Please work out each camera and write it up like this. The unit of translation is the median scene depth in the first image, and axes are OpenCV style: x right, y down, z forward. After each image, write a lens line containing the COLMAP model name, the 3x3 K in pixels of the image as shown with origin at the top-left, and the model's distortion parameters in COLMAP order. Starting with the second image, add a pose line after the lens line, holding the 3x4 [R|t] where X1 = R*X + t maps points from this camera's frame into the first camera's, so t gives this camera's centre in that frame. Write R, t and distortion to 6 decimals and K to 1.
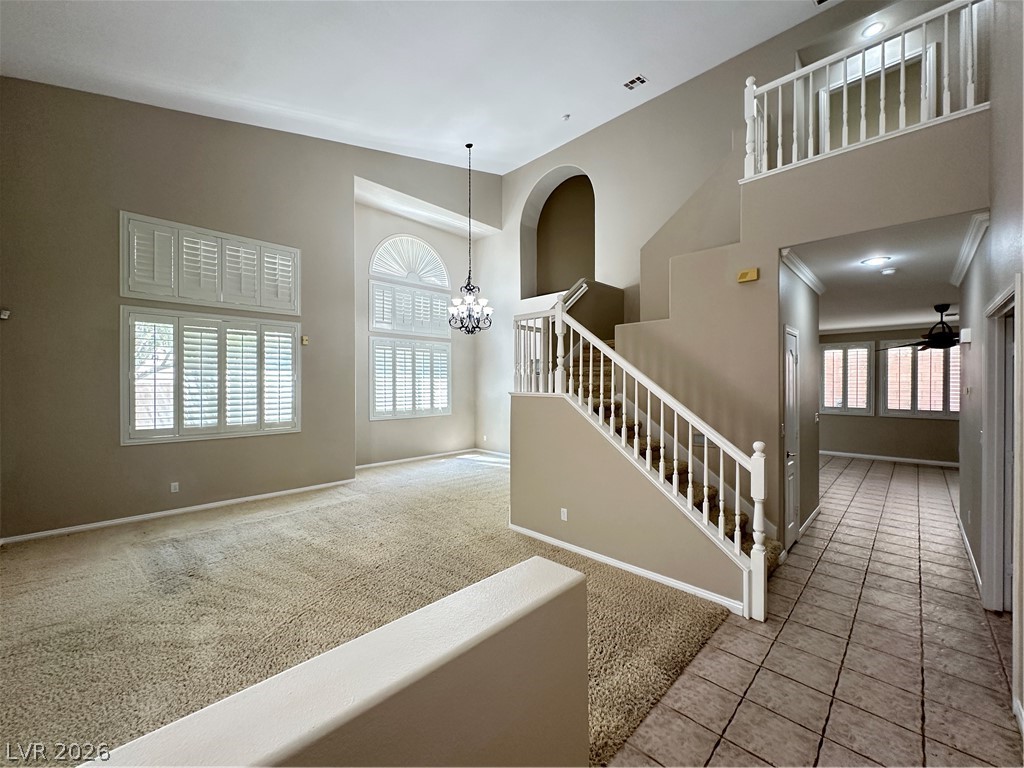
lens RADIAL K [[412.5, 0, 512.0], [0, 412.5, 384.0], [0, 0, 1]] dist [-0.001686, 0.000186]
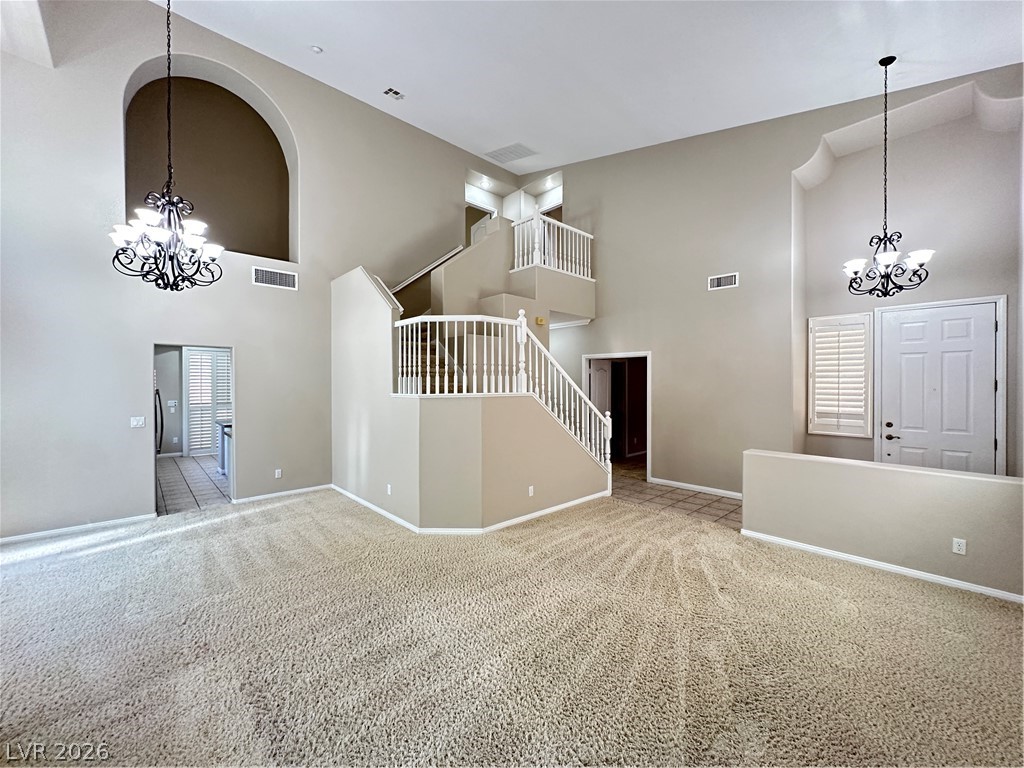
lens RADIAL K [[412.5, 0, 512.0], [0, 412.5, 384.0], [0, 0, 1]] dist [-0.001686, 0.000186]
pose [[0.046663, -0.004692, 0.998900, -0.723533], [0.000498, 0.999989, 0.004674, -0.005141], [-0.998911, 0.000279, 0.046665, 0.654846]]
